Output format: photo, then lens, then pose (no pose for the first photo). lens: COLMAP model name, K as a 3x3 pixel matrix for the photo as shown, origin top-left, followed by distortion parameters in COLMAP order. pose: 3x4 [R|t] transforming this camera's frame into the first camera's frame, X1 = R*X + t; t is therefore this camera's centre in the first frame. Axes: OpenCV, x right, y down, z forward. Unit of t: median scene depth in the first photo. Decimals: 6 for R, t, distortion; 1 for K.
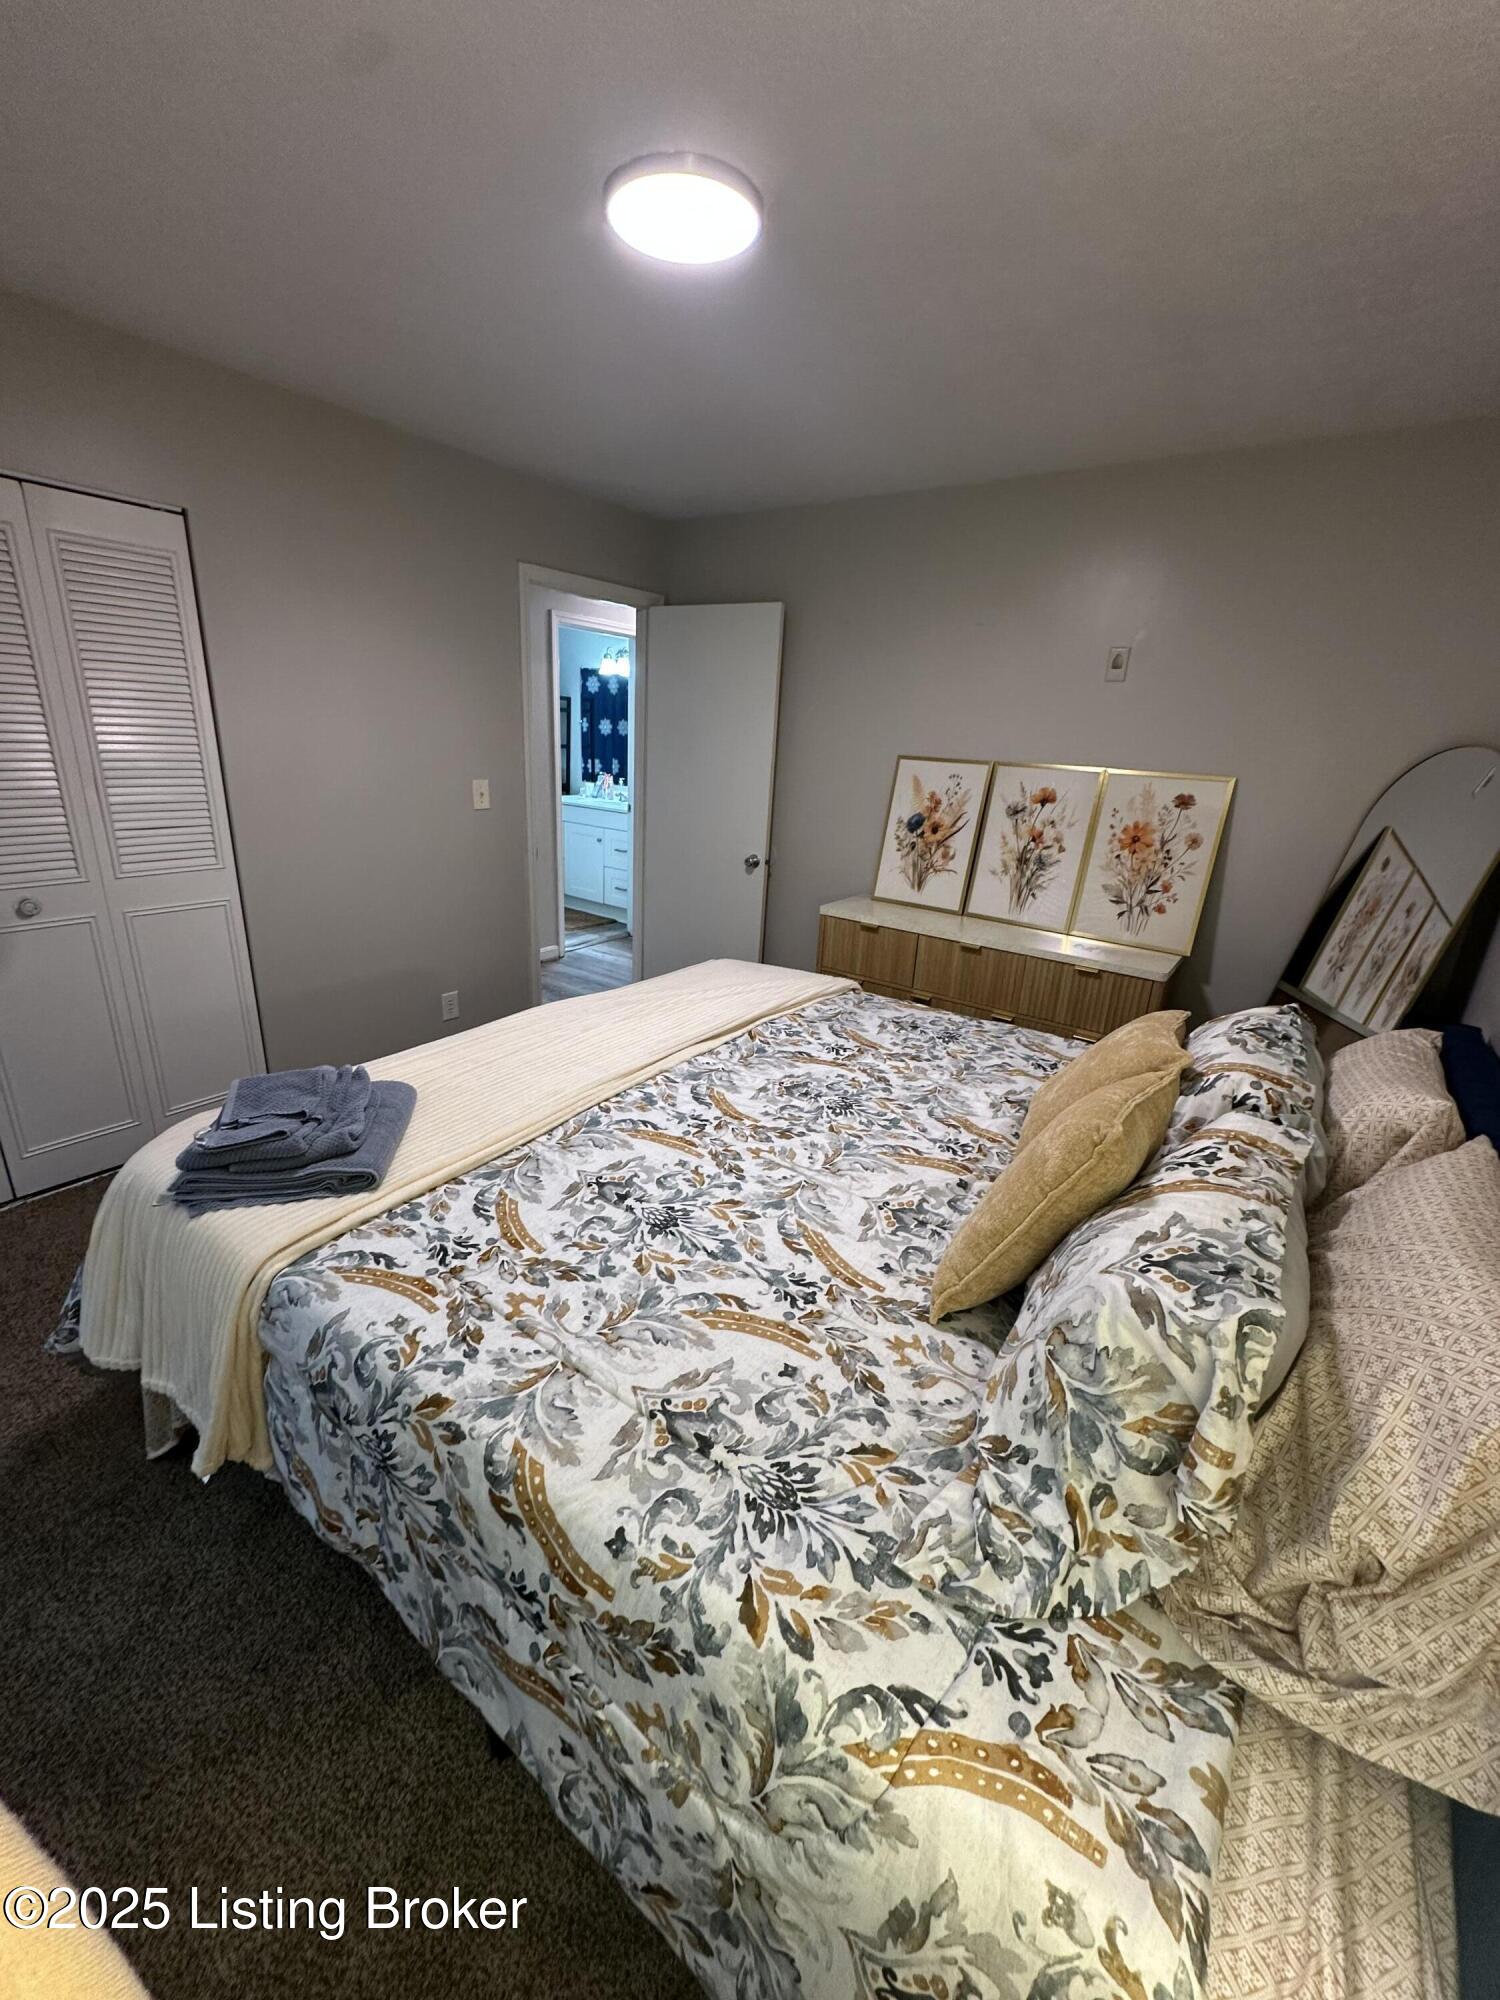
lens RADIAL K [[788.7, 0, 750.0], [0, 788.7, 1000.0], [0, 0, 1]] dist [0.000053, 0.000004]
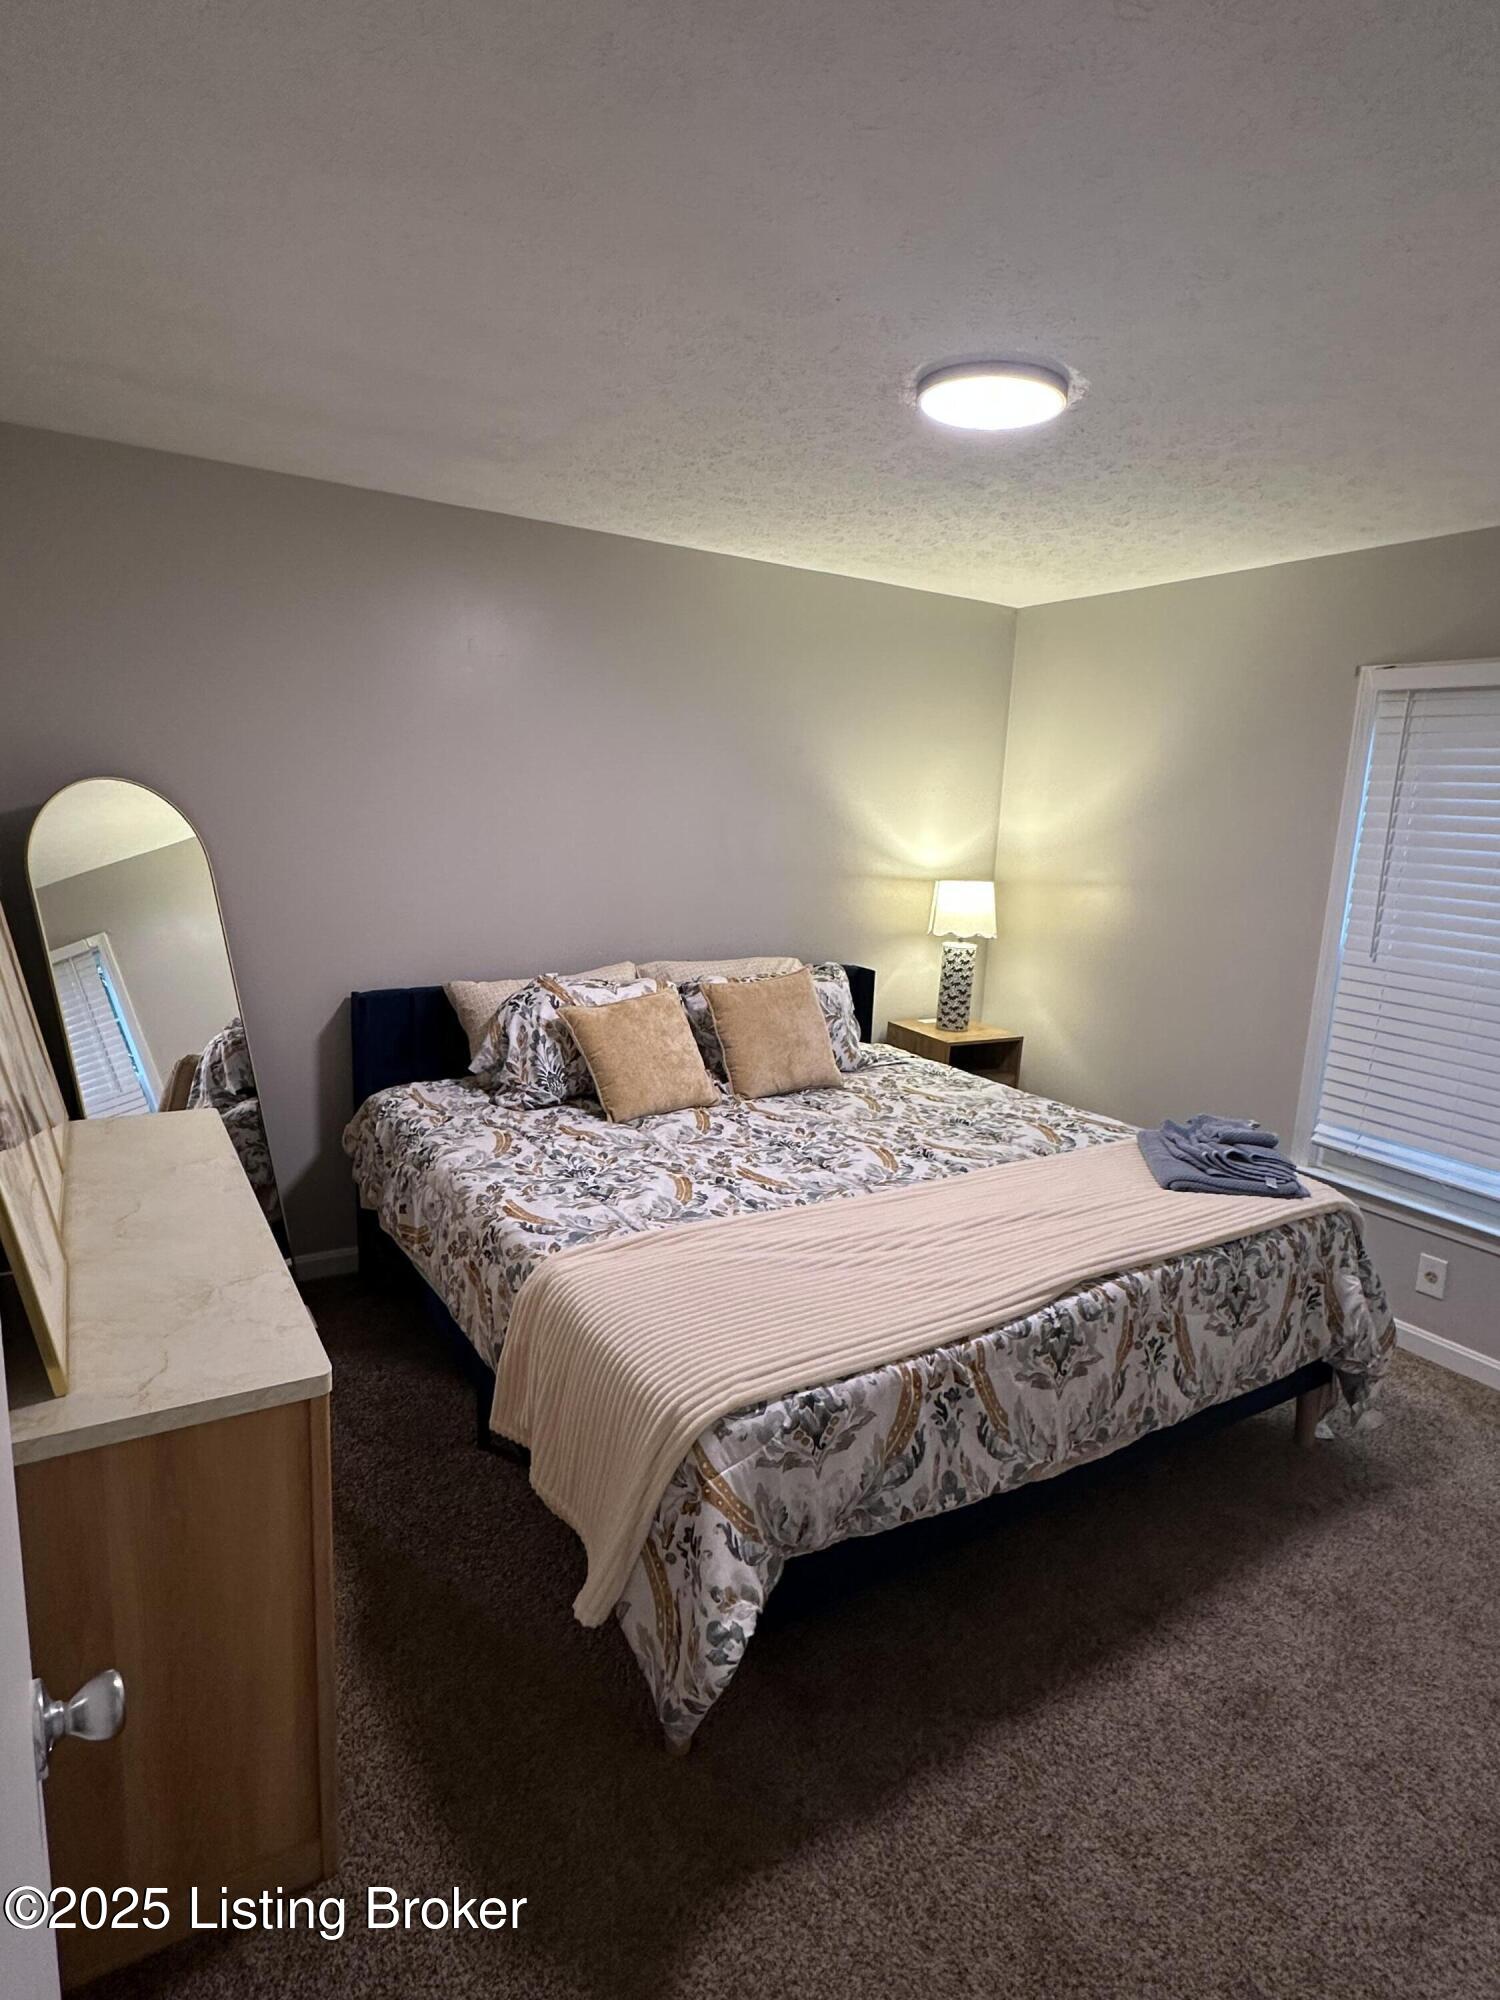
lens RADIAL K [[1102.7, 0, 750.0], [0, 1102.7, 1000.0], [0, 0, 1]] dist [0.000138, 0.000001]
pose [[-0.923208, -0.158405, 0.350135, -0.457644], [0.034455, 0.873311, 0.485943, -1.052684], [-0.382753, 0.460690, -0.800790, 2.780190]]
